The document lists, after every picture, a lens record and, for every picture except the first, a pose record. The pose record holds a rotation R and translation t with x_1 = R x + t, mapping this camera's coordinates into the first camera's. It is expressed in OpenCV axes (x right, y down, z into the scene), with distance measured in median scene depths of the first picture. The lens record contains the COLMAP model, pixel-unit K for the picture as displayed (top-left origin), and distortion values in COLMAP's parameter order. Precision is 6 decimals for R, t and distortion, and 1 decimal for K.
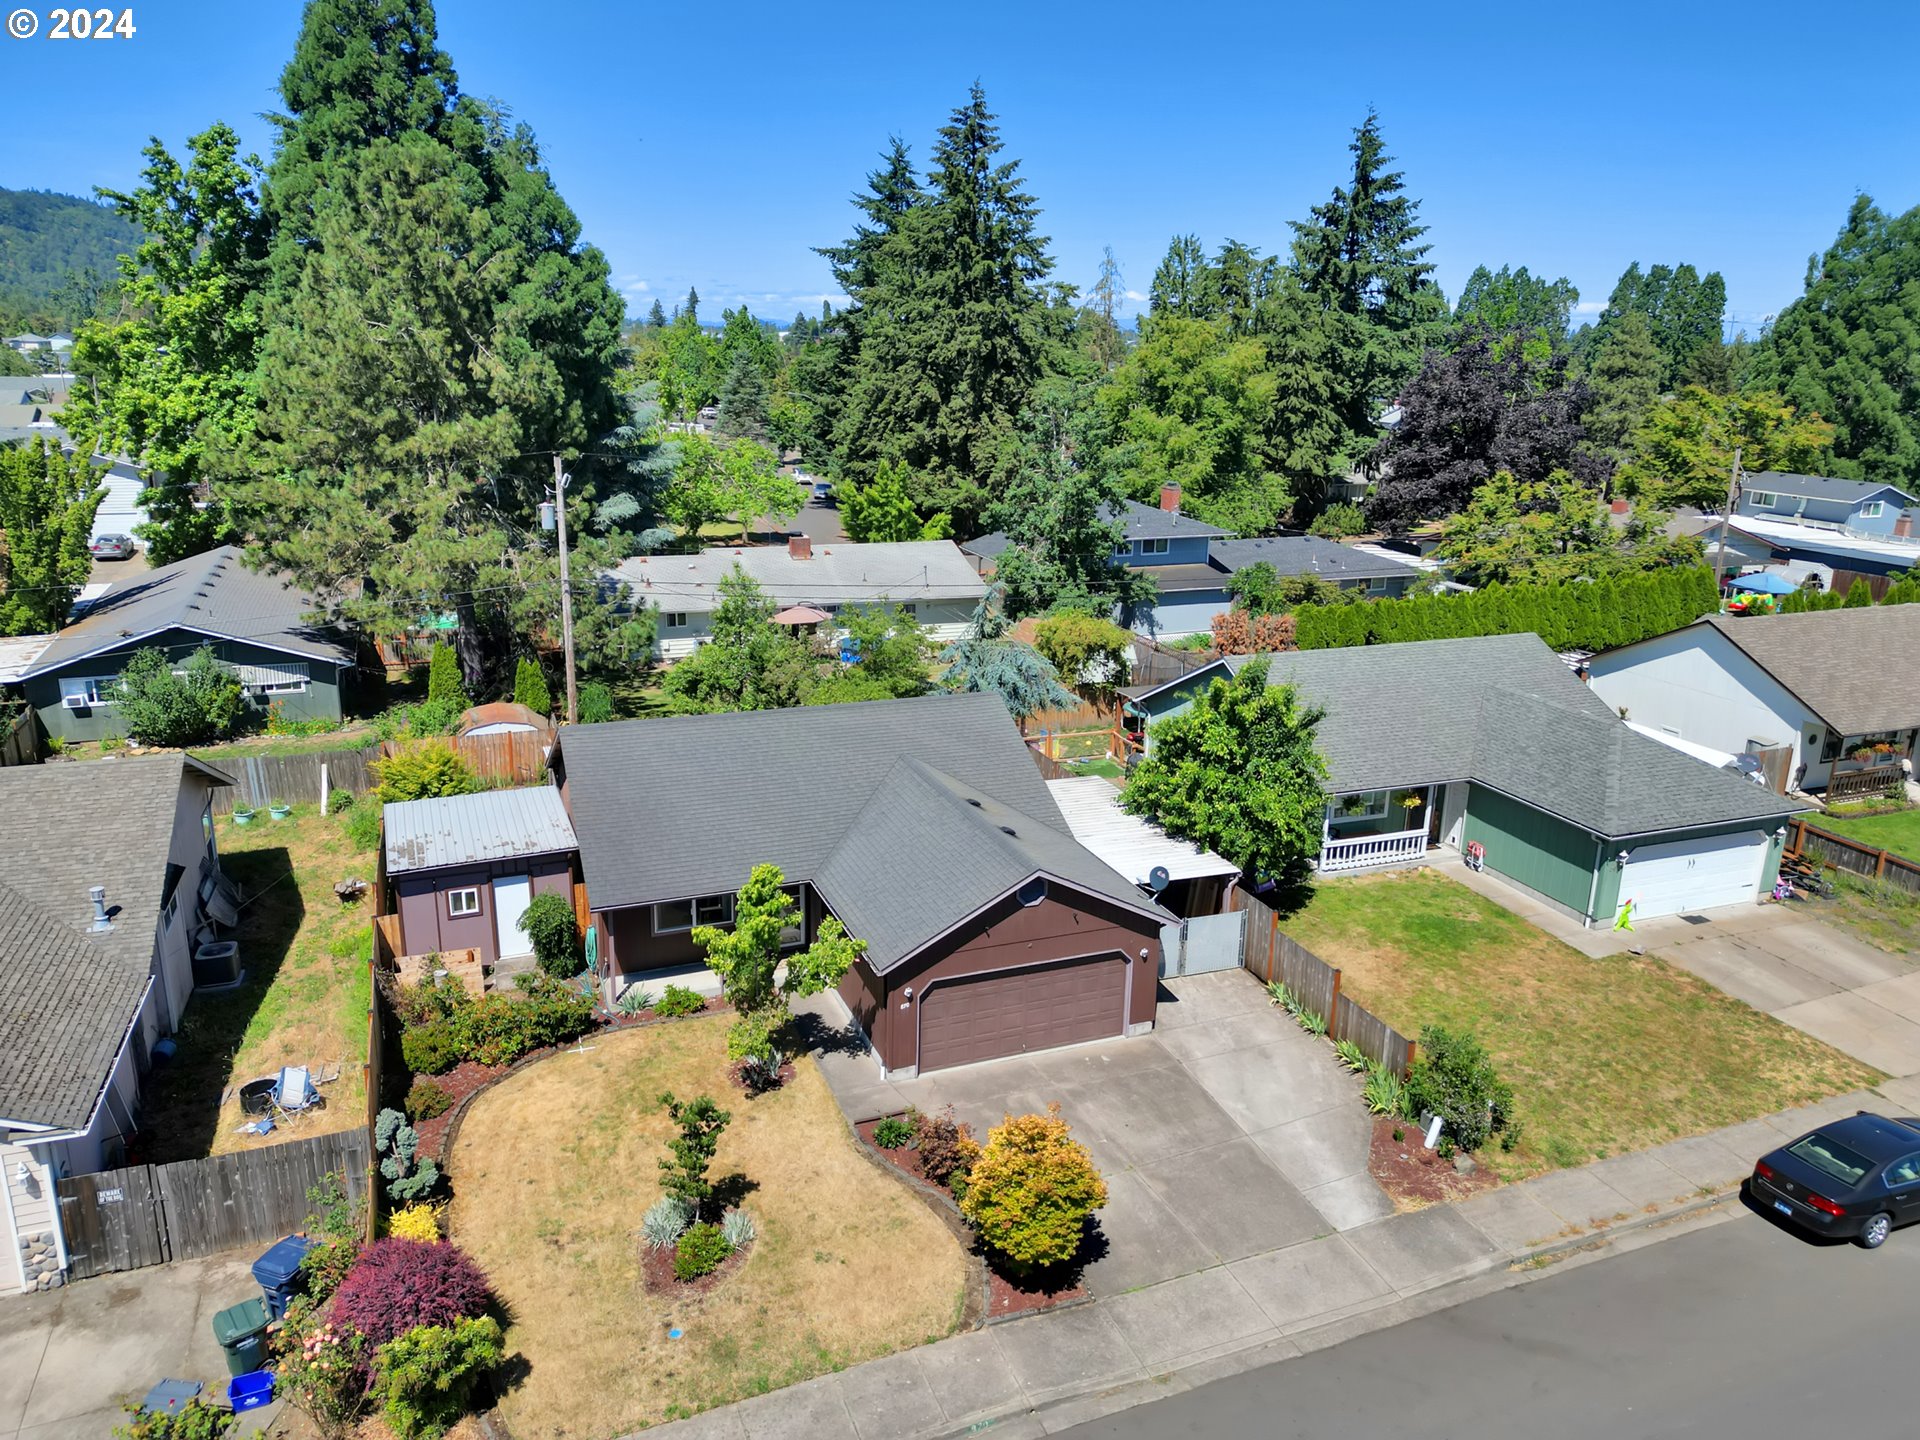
lens RADIAL K [[1326.6, 0, 960.0], [0, 1326.6, 720.0], [0, 0, 1]] dist [0.086597, -0.085325]
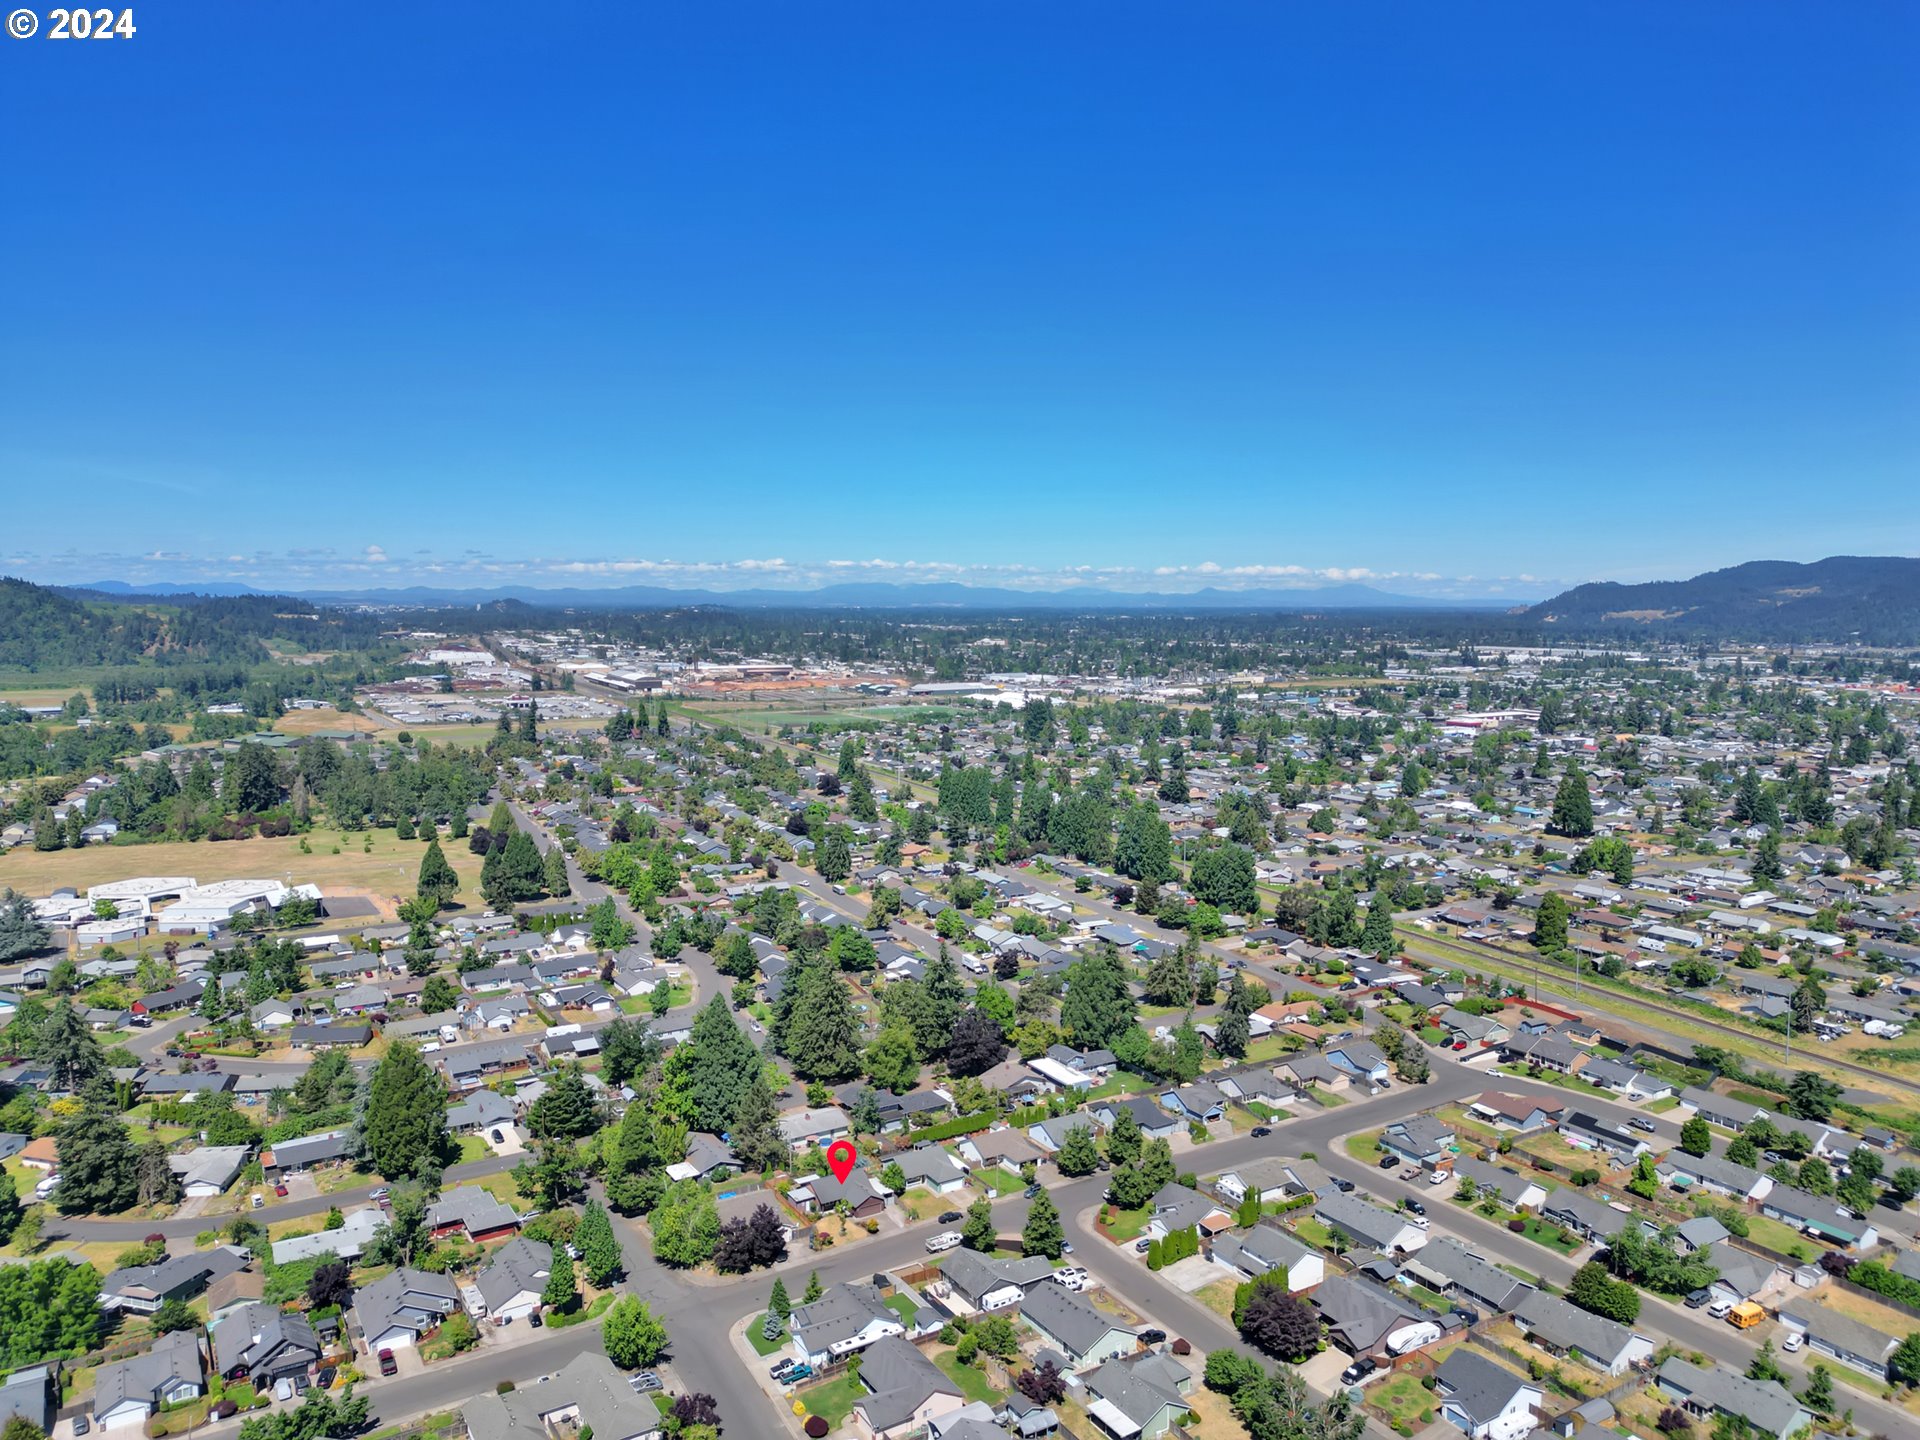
lens RADIAL K [[1326.6, 0, 960.0], [0, 1326.6, 720.0], [0, 0, 1]] dist [0.086597, -0.085325]
pose [[0.982985, -0.030491, 0.181139, -0.388453], [0.063745, 0.981468, -0.180715, -0.593305], [-0.172271, 0.189187, 0.966711, -3.701713]]
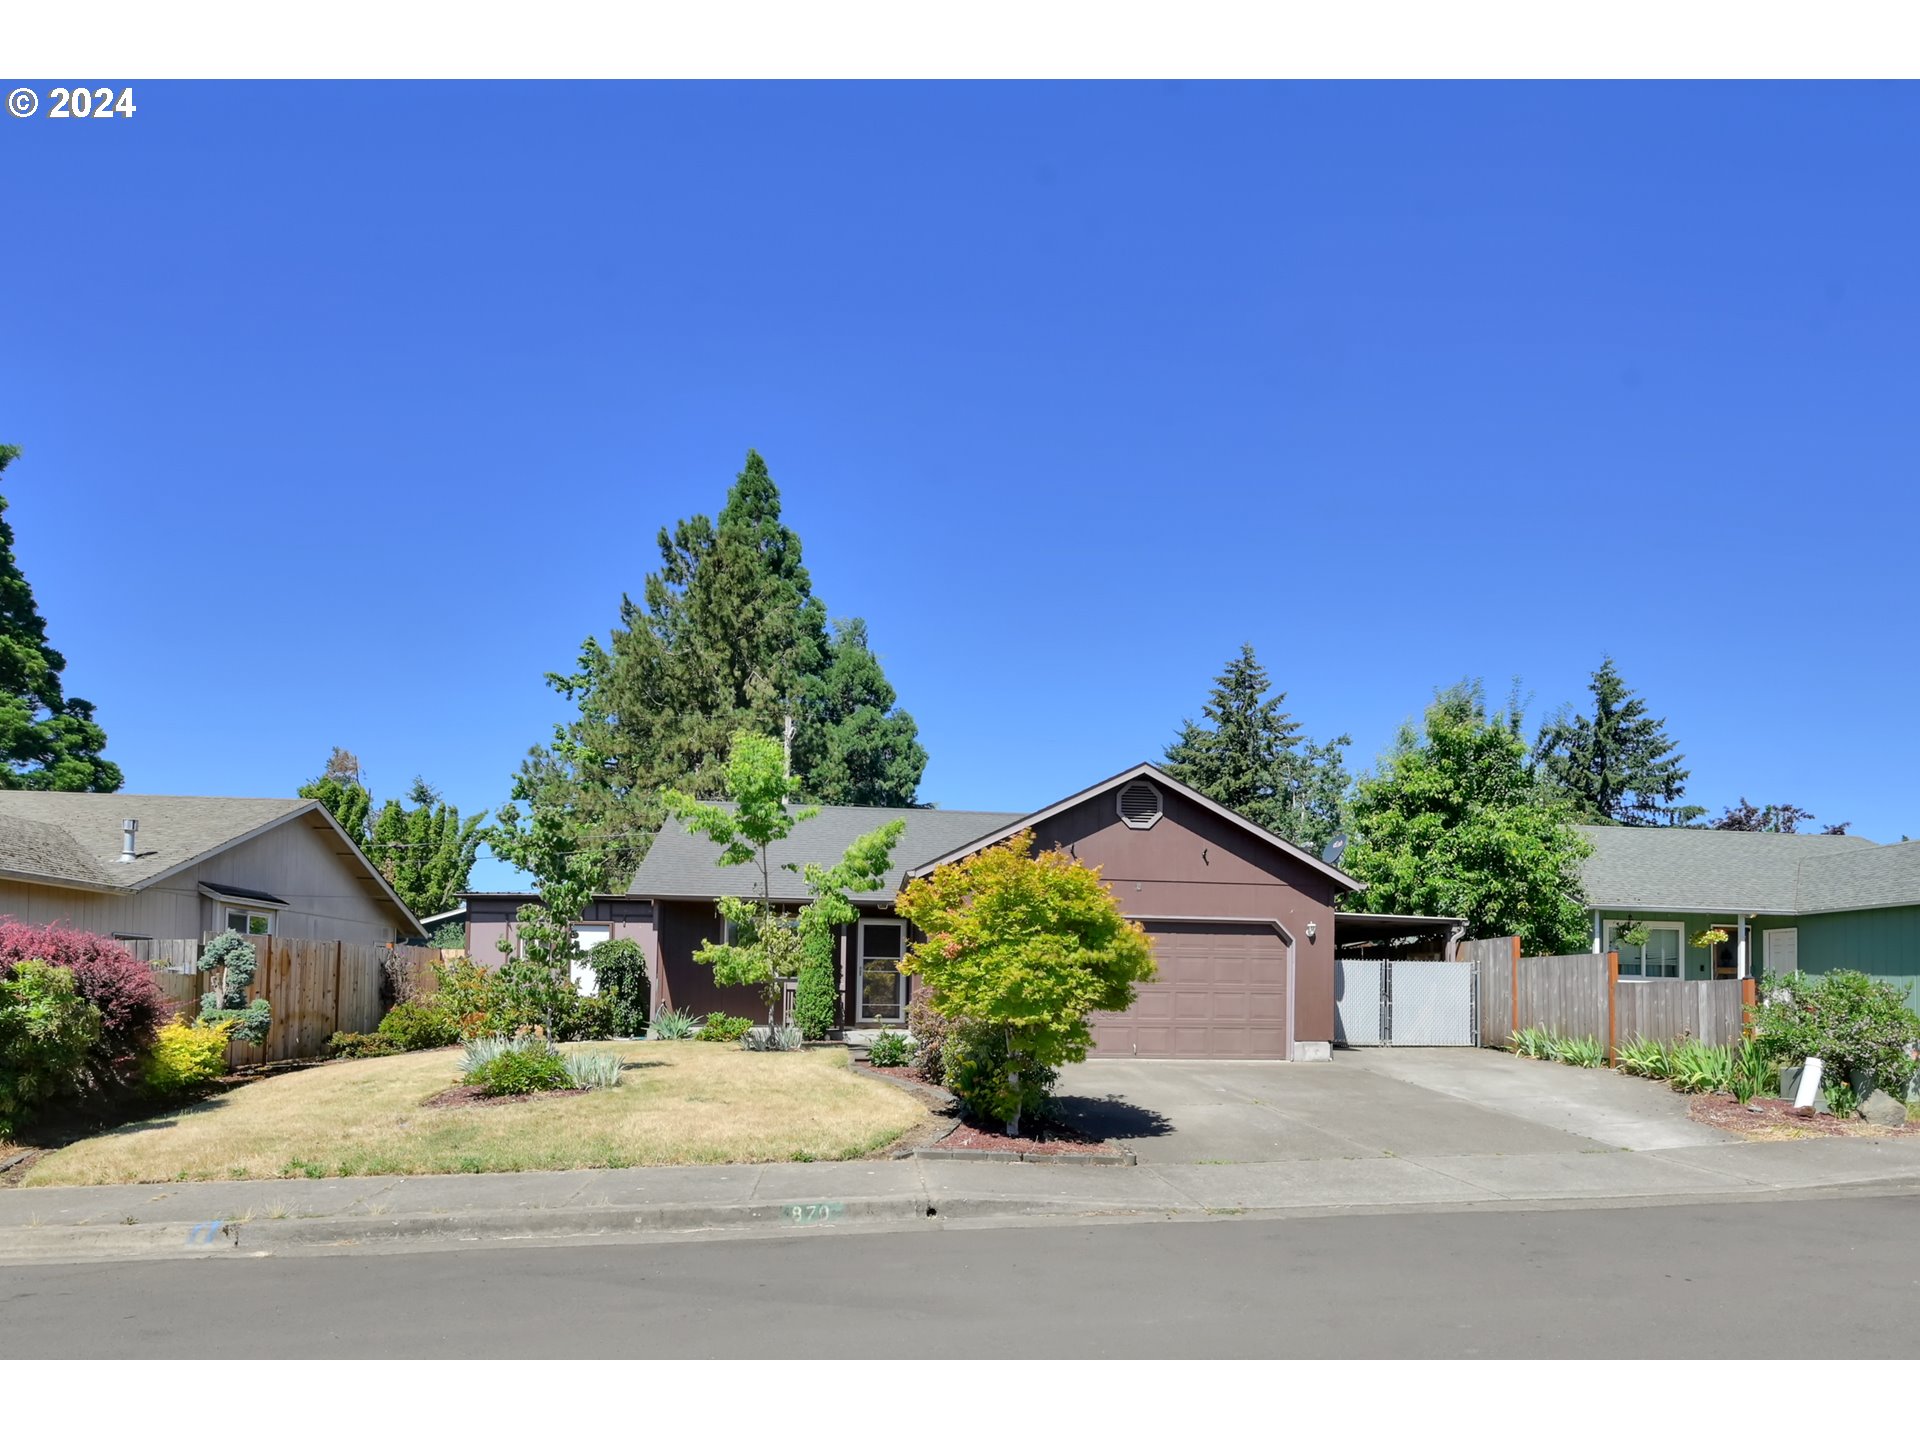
lens RADIAL K [[1164.3, 0, 960.6], [0, 1164.3, 825.3], [0, 0, 1]] dist [-0.003092, 0.000359]
pose [[0.971729, -0.015906, -0.235561, 0.047845], [-0.059462, 0.949079, -0.309376, 0.149341], [0.228487, 0.314636, 0.921302, 0.170395]]
